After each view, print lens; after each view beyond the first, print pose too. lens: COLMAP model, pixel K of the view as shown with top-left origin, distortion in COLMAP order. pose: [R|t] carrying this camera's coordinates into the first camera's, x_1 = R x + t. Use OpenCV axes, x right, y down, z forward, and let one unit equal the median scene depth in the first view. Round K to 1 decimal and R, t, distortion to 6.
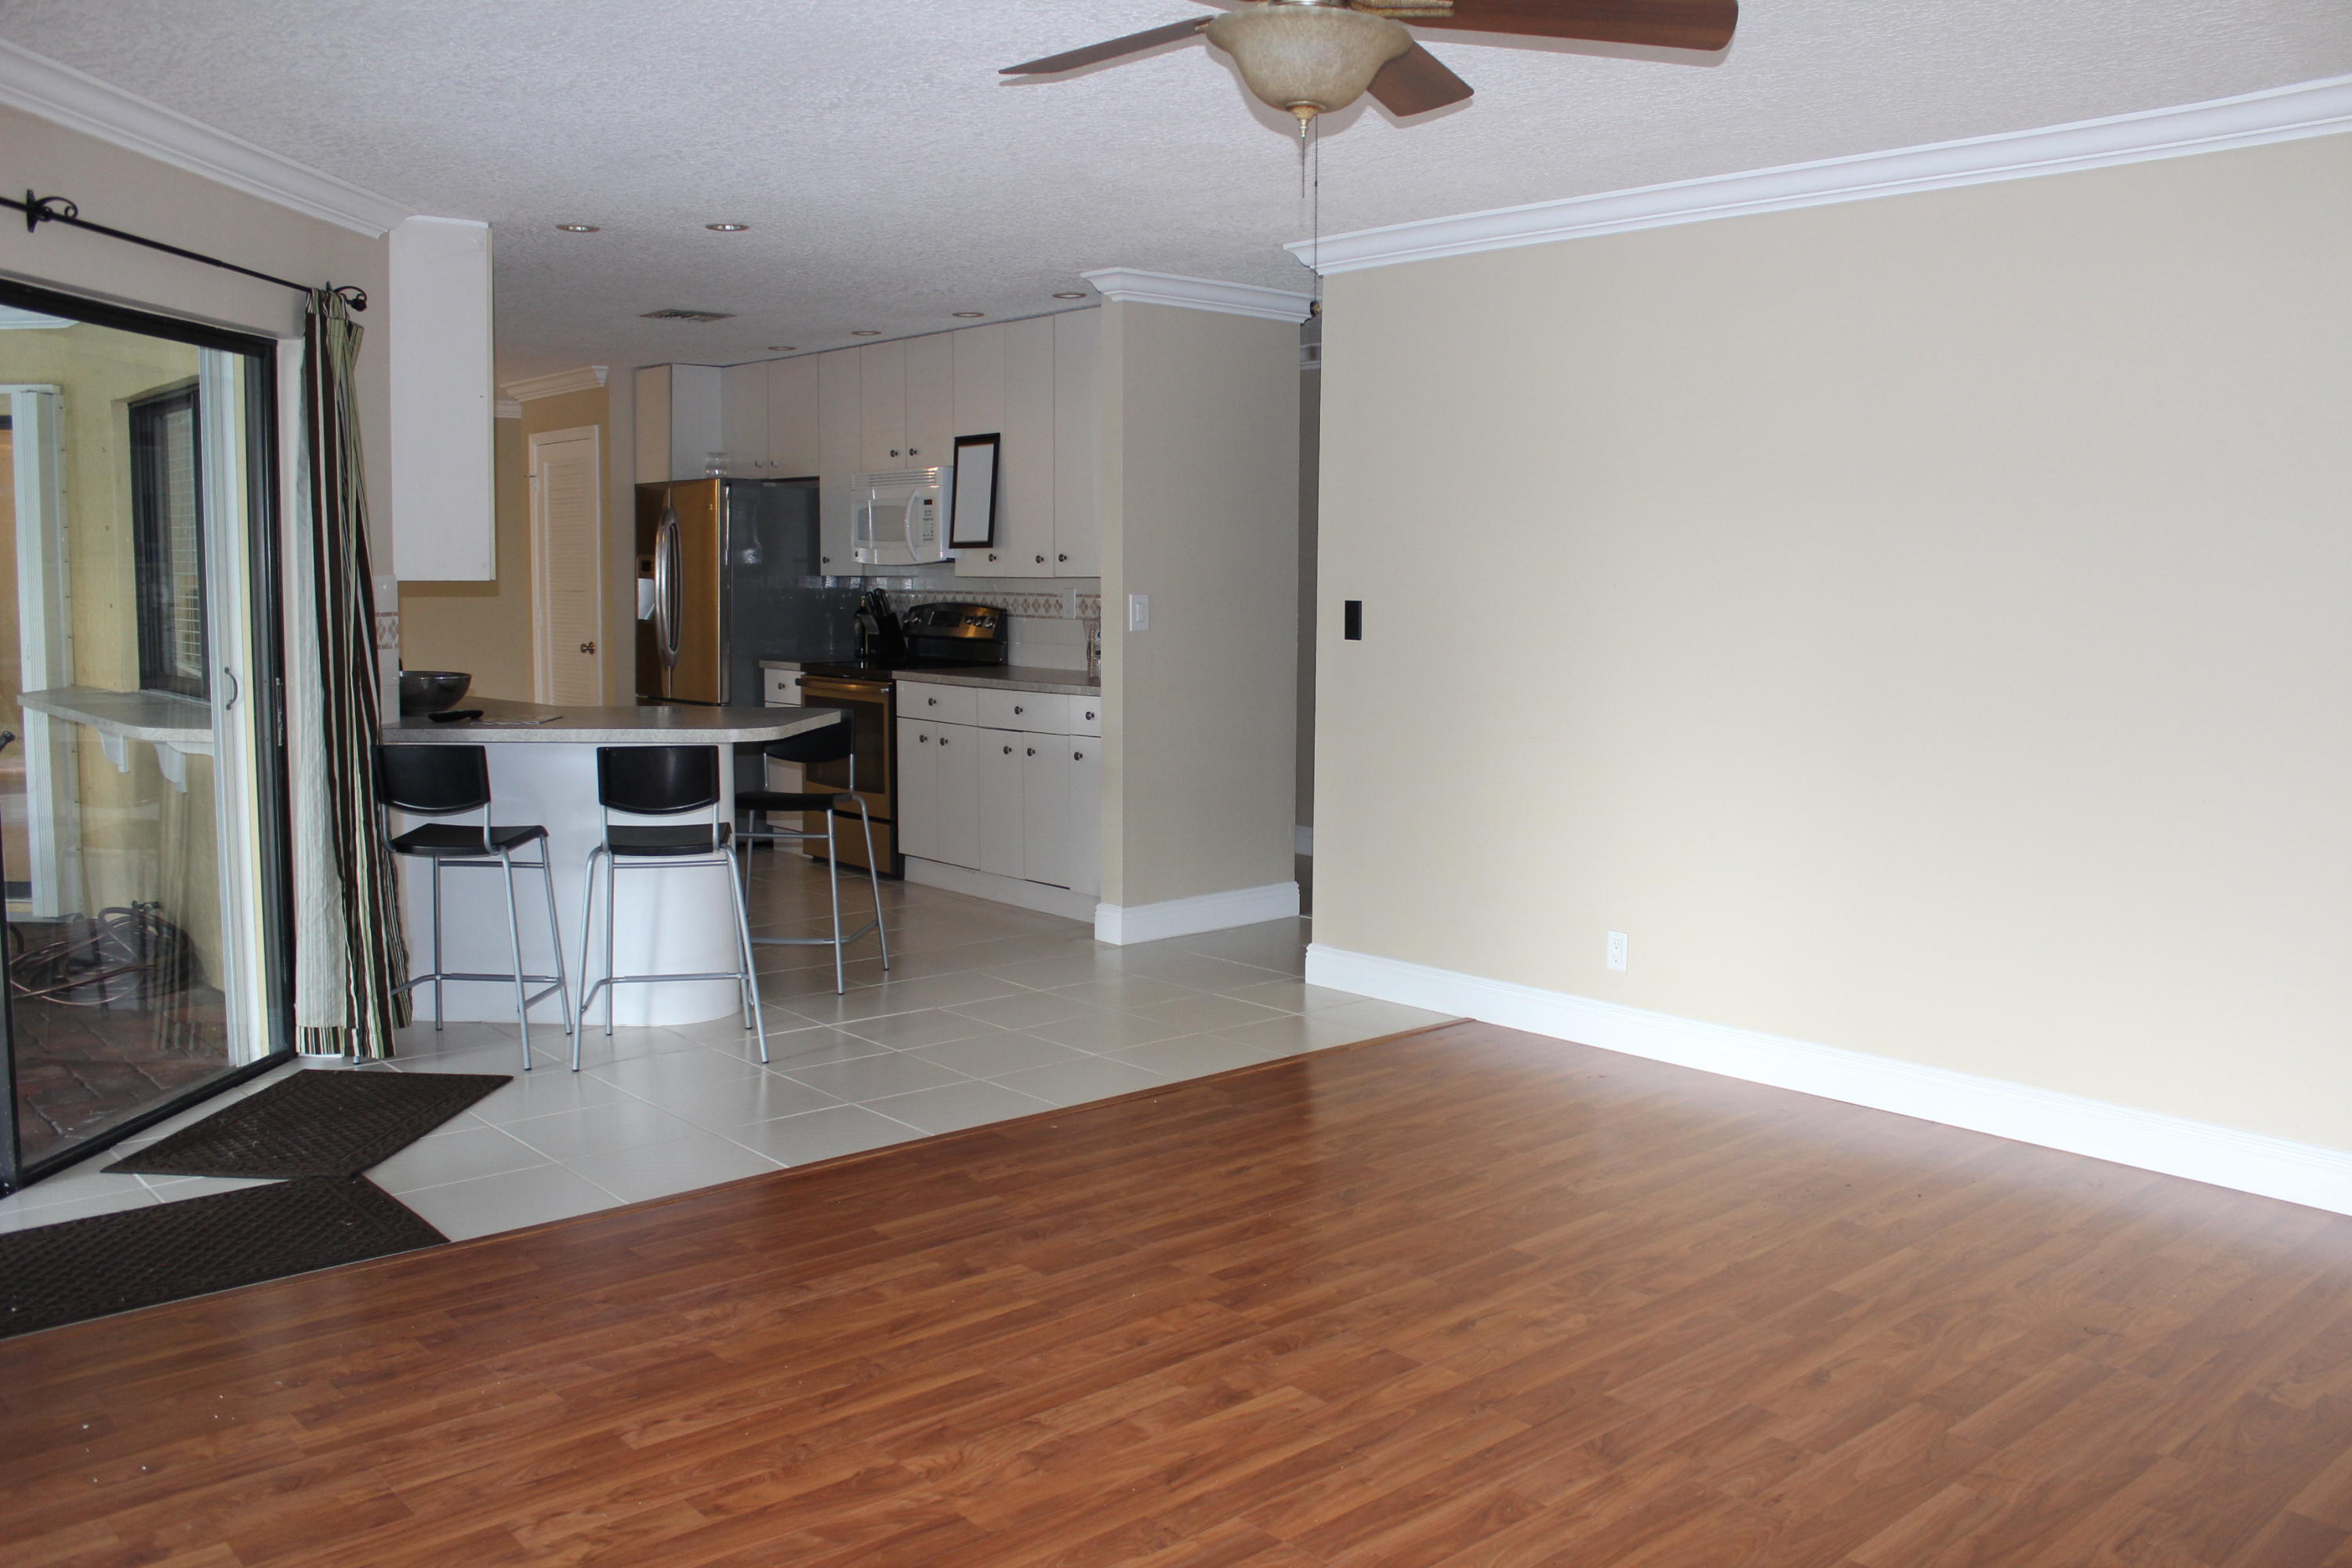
lens RADIAL K [[1954.9, 0, 1220.9], [0, 1954.9, 772.9], [0, 0, 1]] dist [-0.168395, 0.142883]
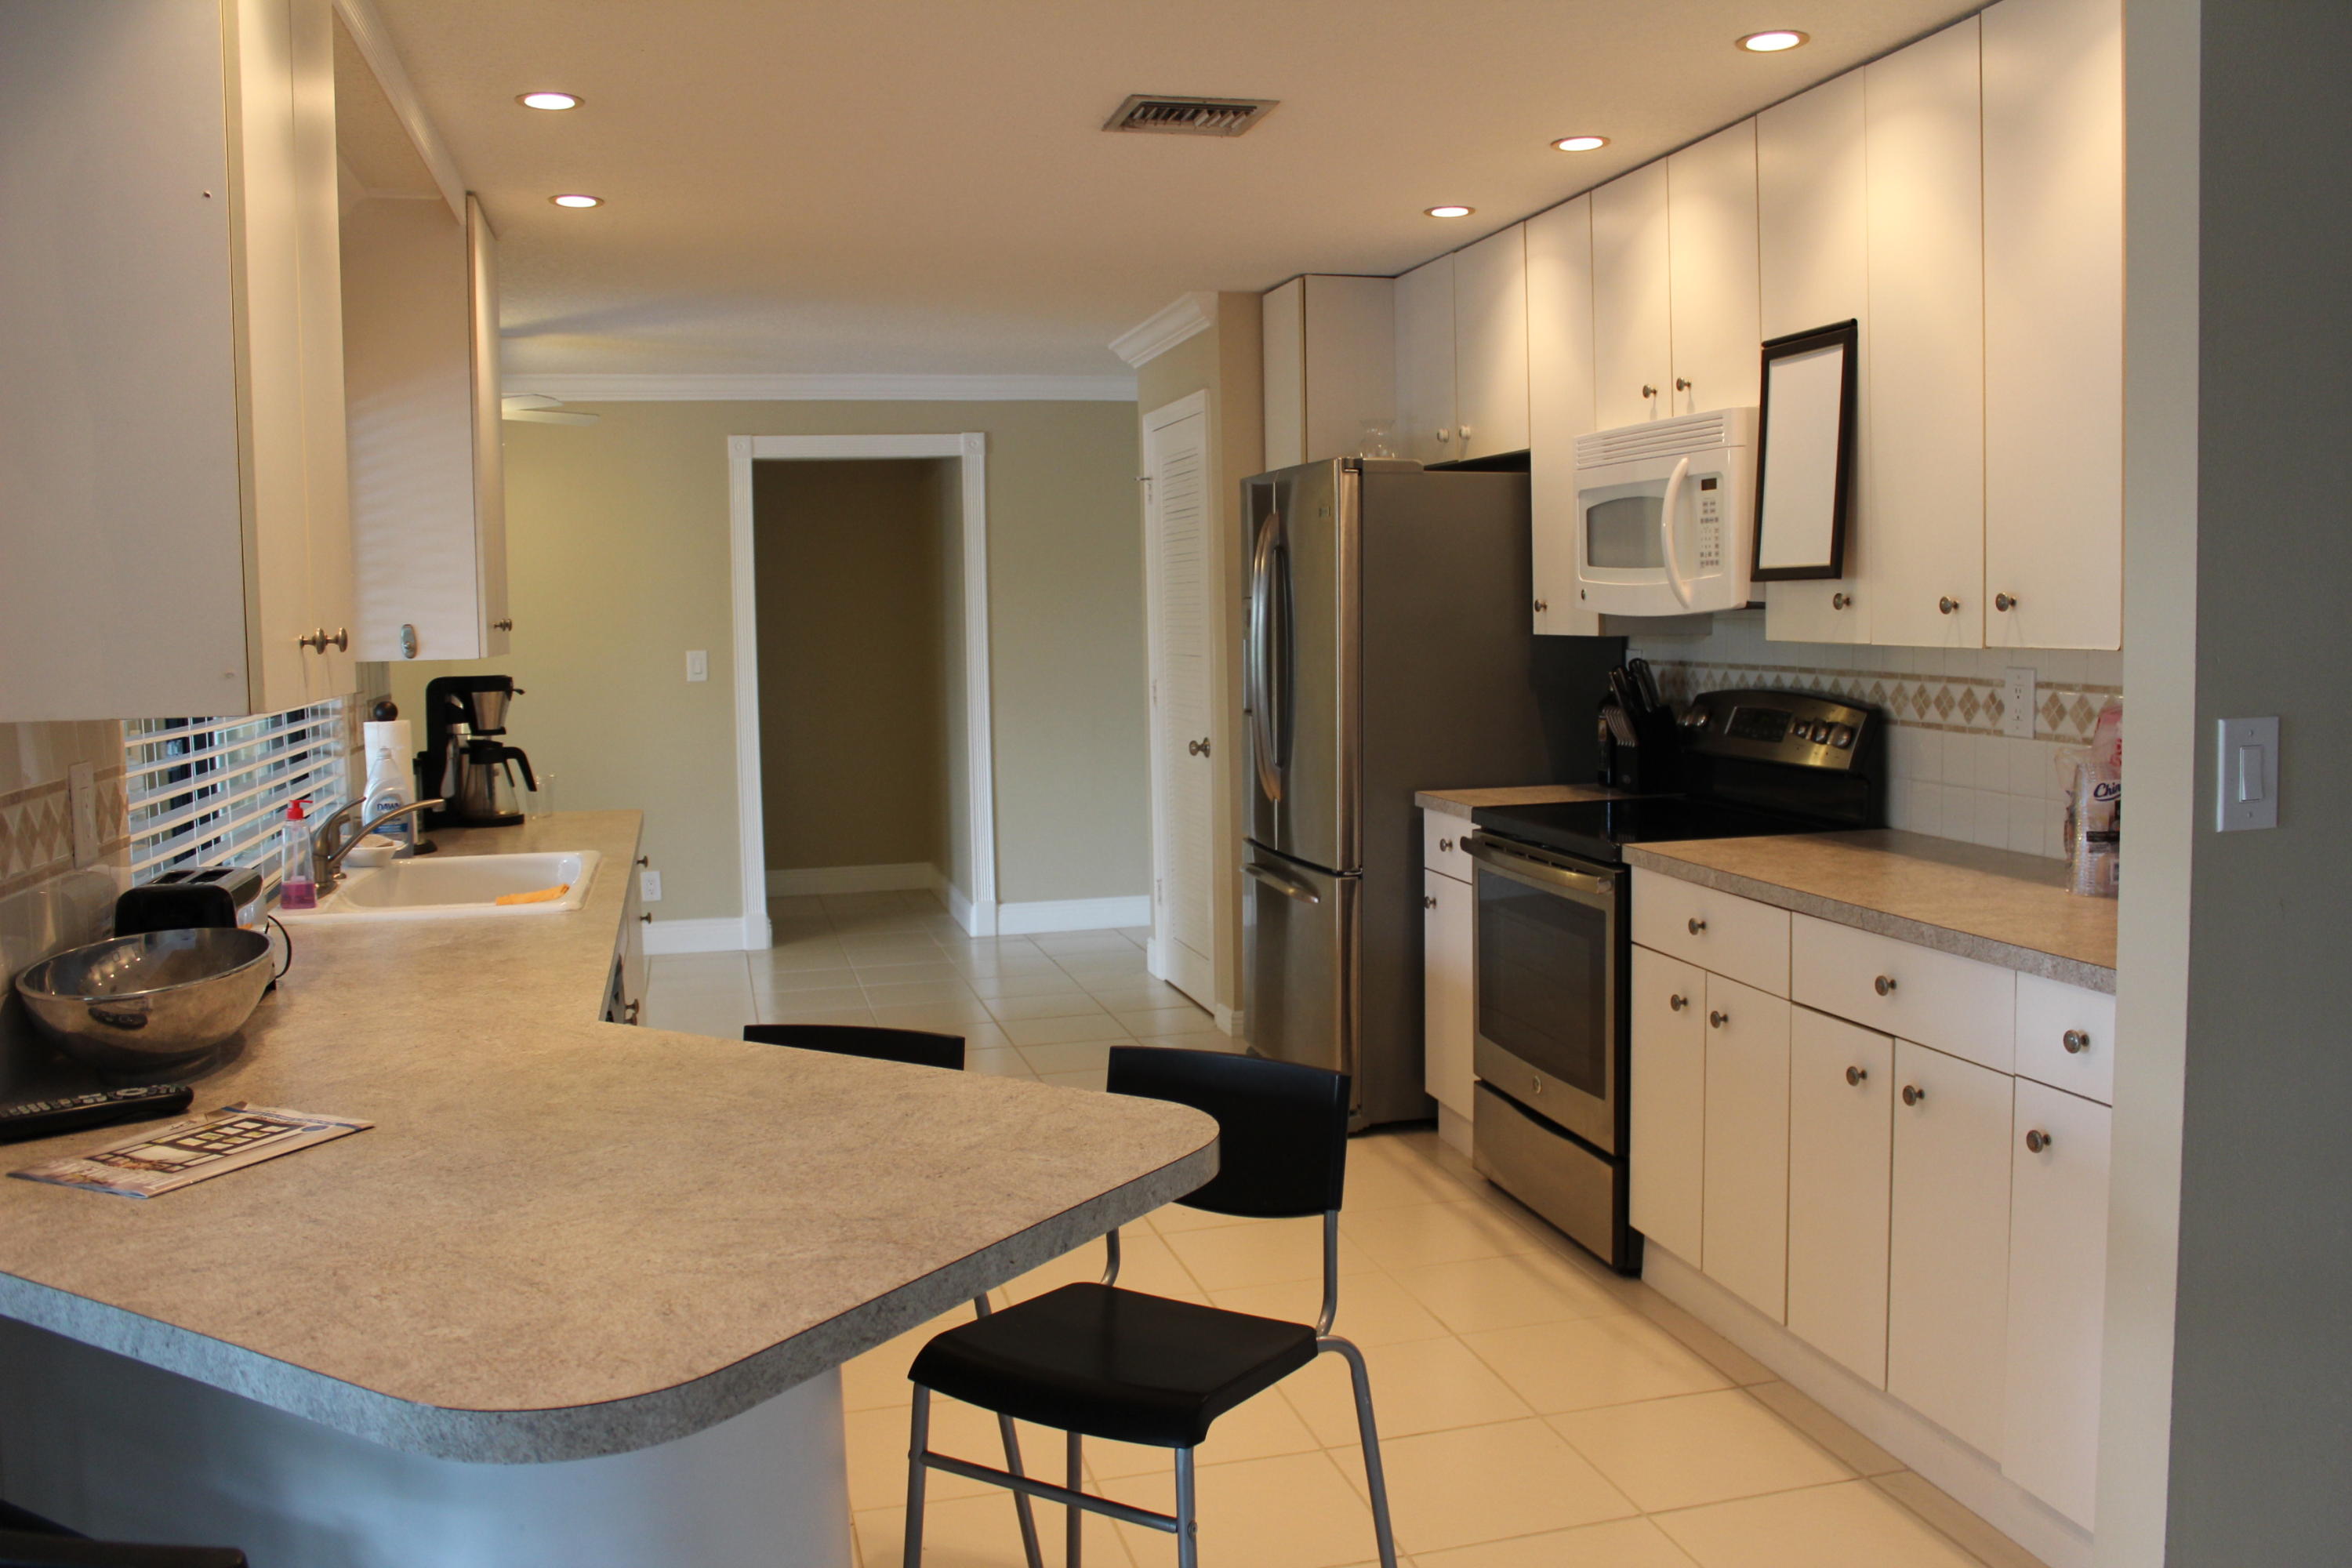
lens RADIAL K [[1954.9, 0, 1220.9], [0, 1954.9, 772.9], [0, 0, 1]] dist [-0.168395, 0.142883]
pose [[0.892535, 0.015258, -0.450721, -0.077242], [-0.020976, 0.999750, -0.007695, -0.110647], [0.450491, 0.016322, 0.892632, 0.925118]]
